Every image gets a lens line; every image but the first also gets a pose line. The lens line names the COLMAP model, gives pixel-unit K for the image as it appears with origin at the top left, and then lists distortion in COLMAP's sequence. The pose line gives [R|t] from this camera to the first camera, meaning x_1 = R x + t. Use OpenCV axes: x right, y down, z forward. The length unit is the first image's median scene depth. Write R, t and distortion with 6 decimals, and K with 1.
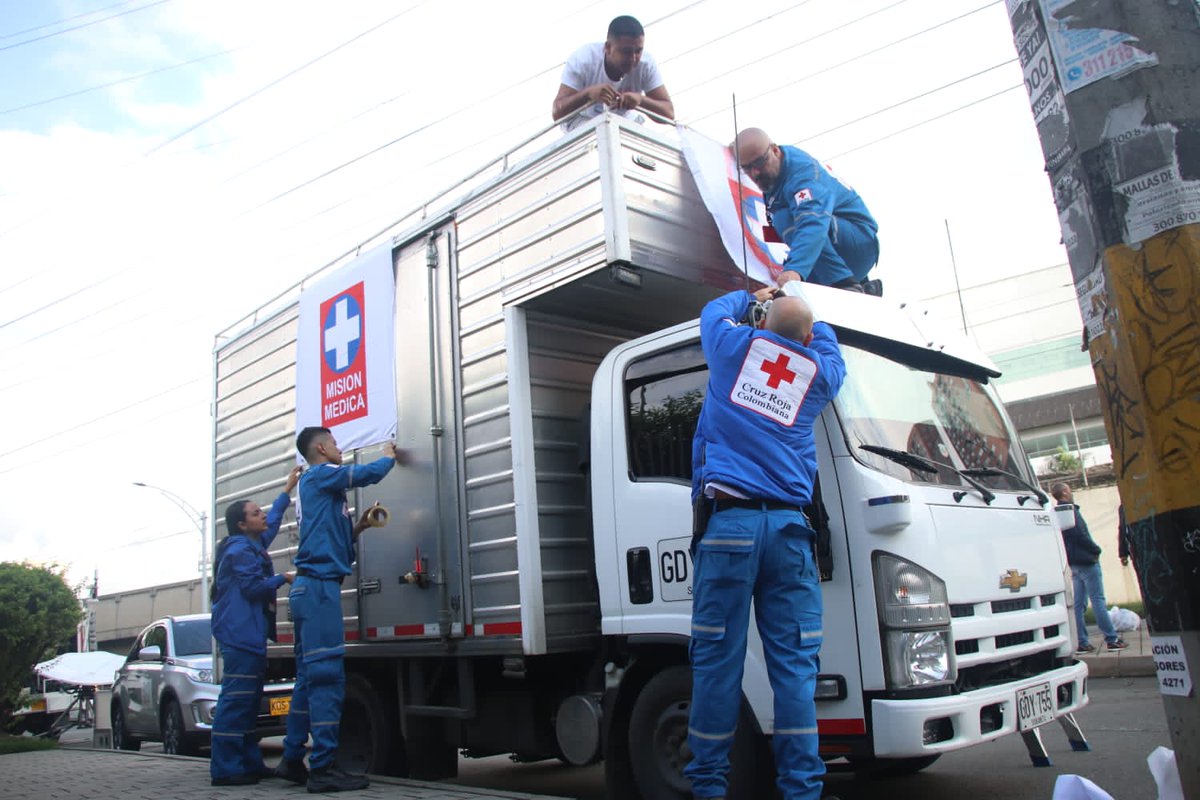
lens RADIAL K [[959.1, 0, 600.0], [0, 959.1, 400.0], [0, 0, 1]] dist [-0.170981, 0.154946]
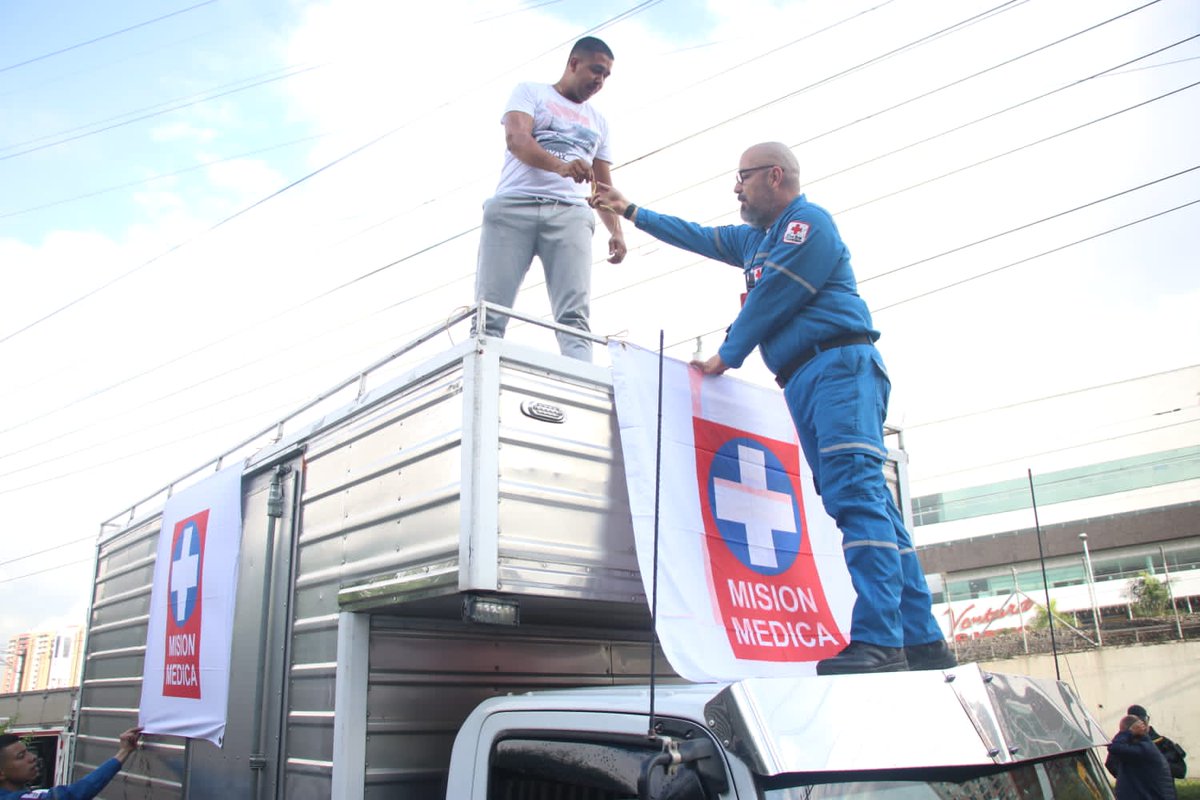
lens RADIAL K [[959.1, 0, 600.0], [0, 959.1, 400.0], [0, 0, 1]] dist [-0.170981, 0.154946]
pose [[0.996534, 0.037405, -0.074299, 0.114553], [-0.044486, 0.994381, -0.096059, -0.172558], [0.070289, 0.099032, 0.992599, 0.320776]]
